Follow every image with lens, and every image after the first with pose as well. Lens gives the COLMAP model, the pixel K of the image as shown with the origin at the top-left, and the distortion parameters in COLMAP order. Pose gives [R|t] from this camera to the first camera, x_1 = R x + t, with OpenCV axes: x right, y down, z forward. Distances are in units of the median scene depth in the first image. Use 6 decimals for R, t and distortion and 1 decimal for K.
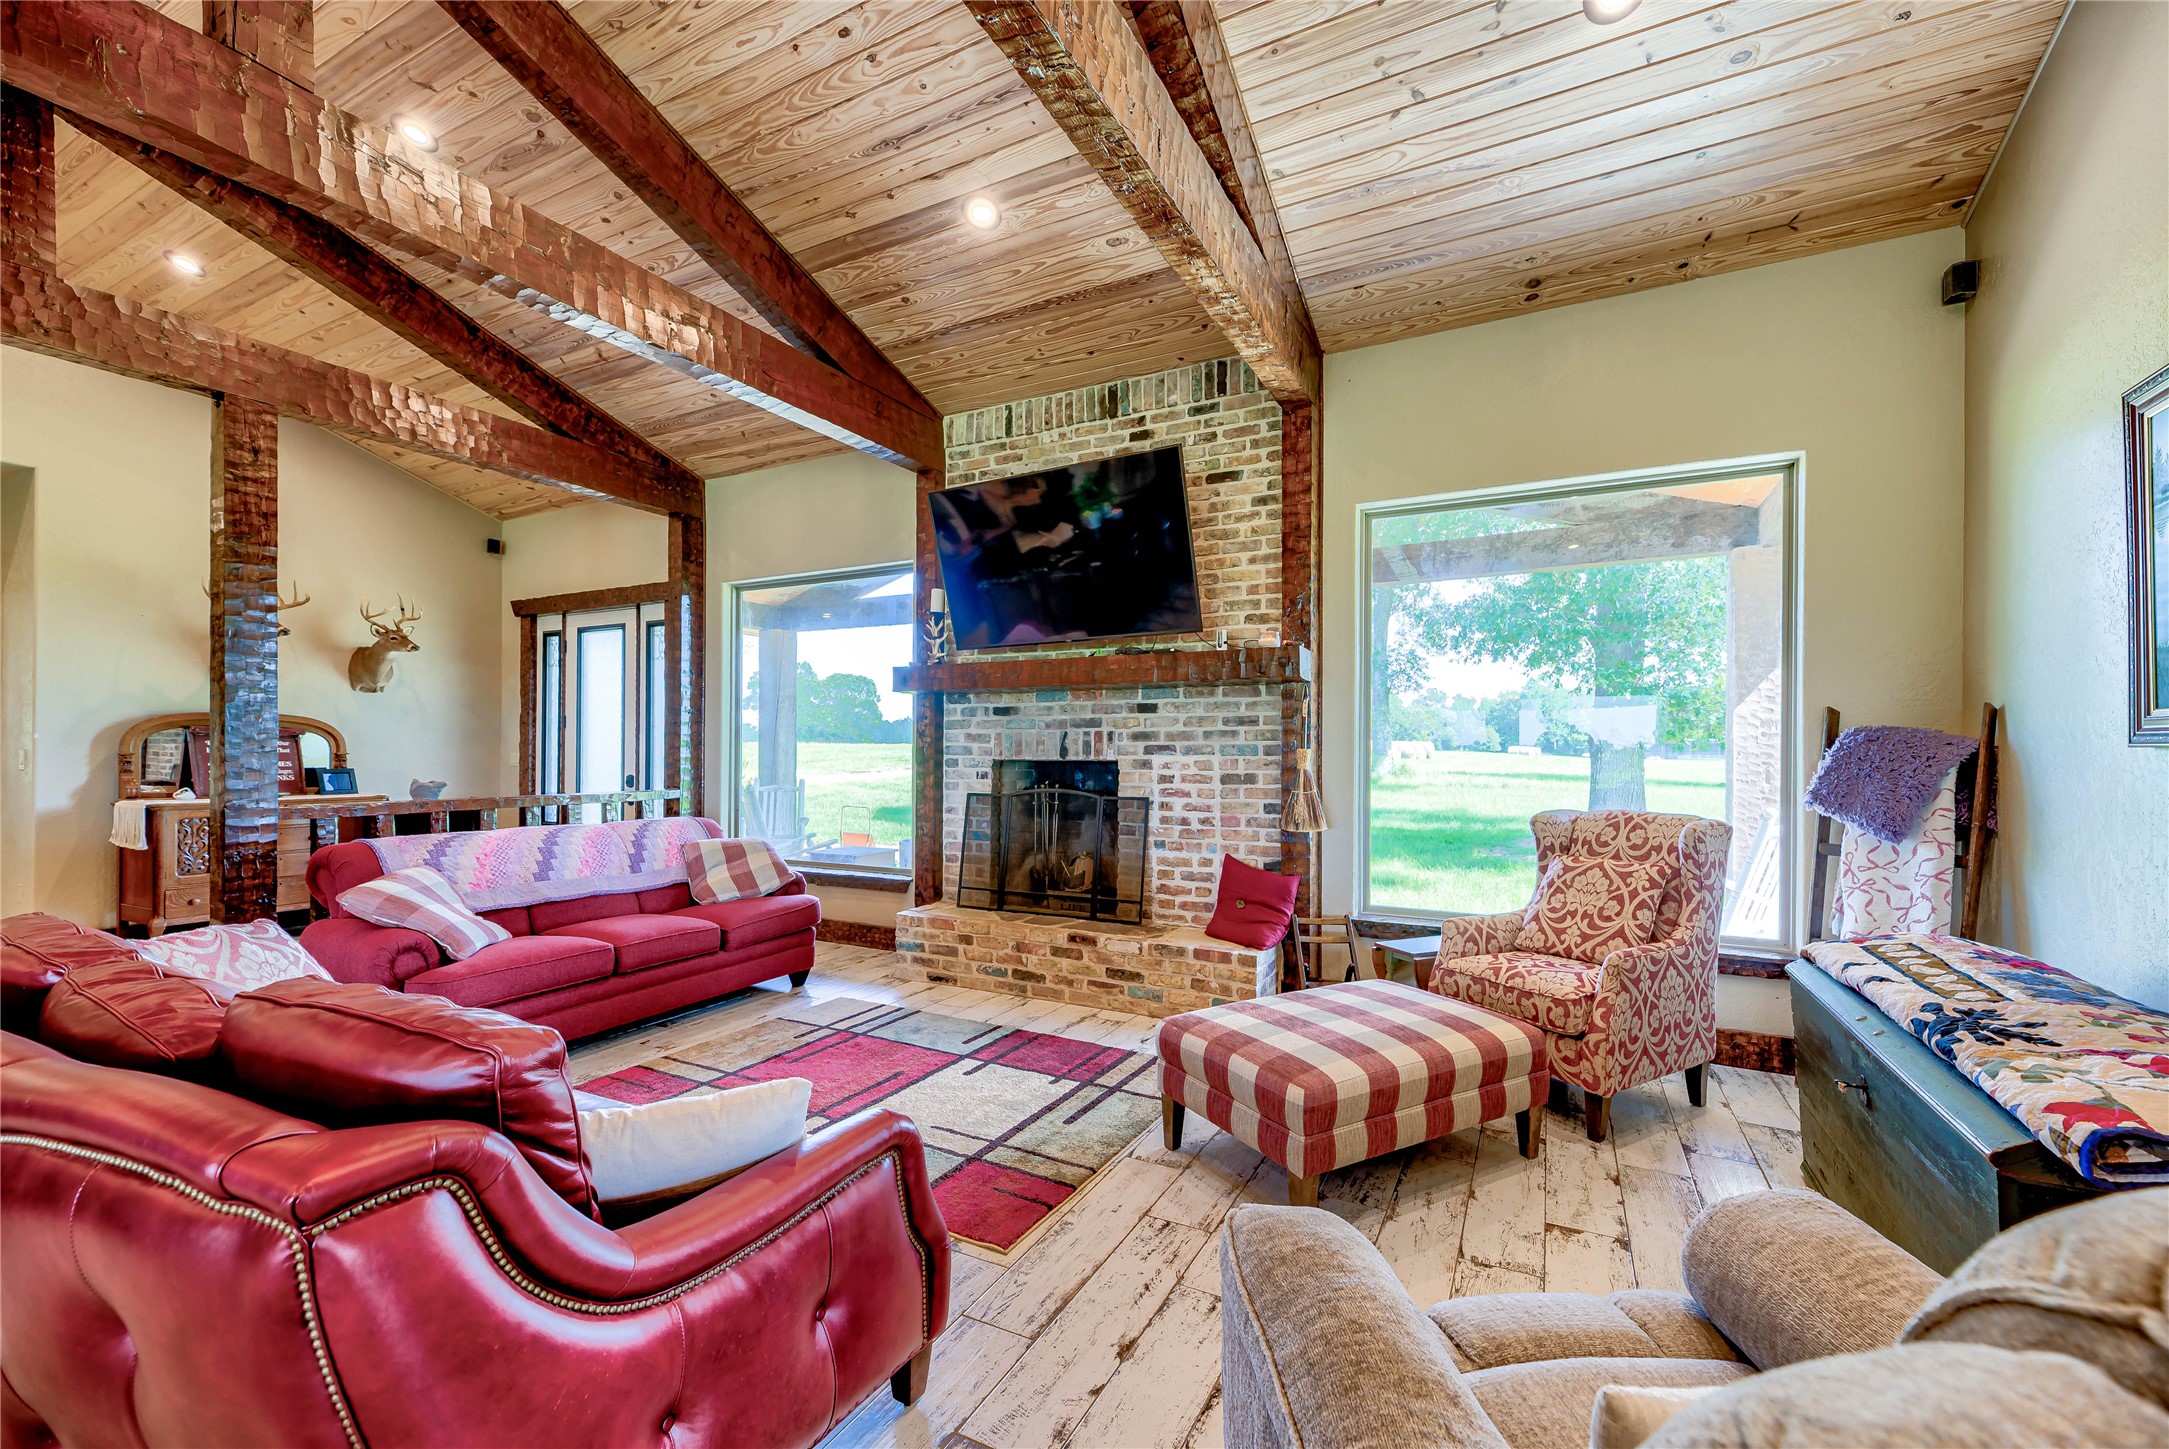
lens RADIAL K [[876.3, 0, 1084.5], [0, 876.3, 744.5], [0, 0, 1]] dist [0.012432, -0.003452]
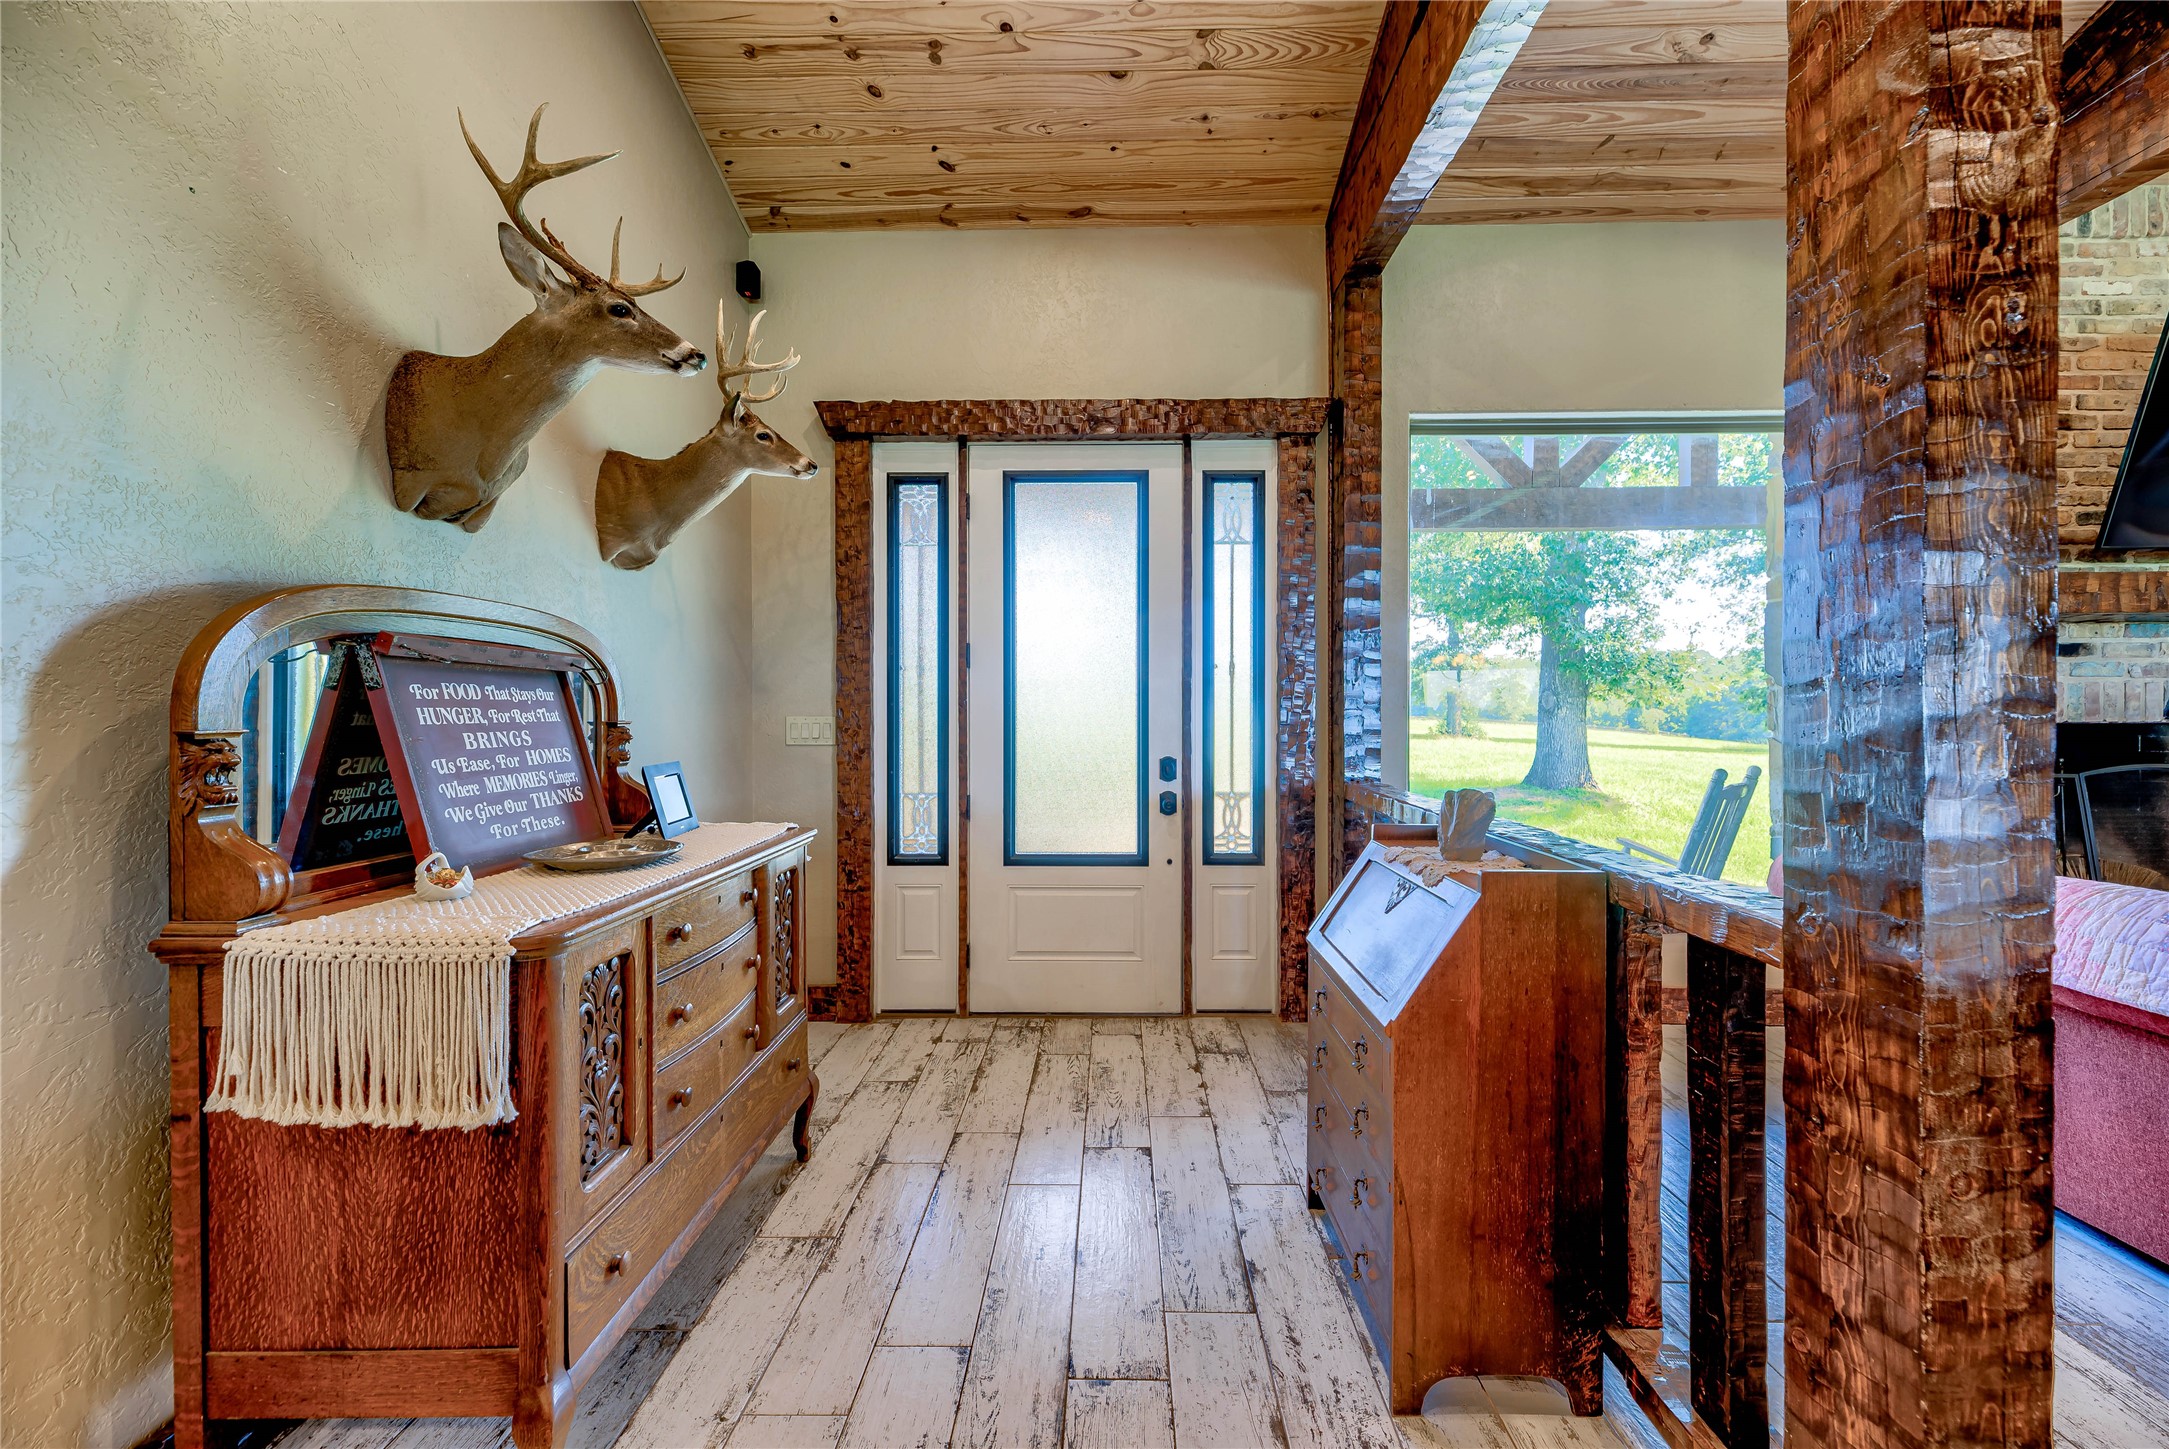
lens RADIAL K [[876.3, 0, 1092.4], [0, 876.3, 713.8], [0, 0, 1]] dist [0.012432, -0.003452]
pose [[0.897302, -0.005523, 0.441383, -1.080004], [0.000790, 0.999940, 0.010906, 0.002249], [-0.441417, -0.009437, 0.897253, 0.746895]]
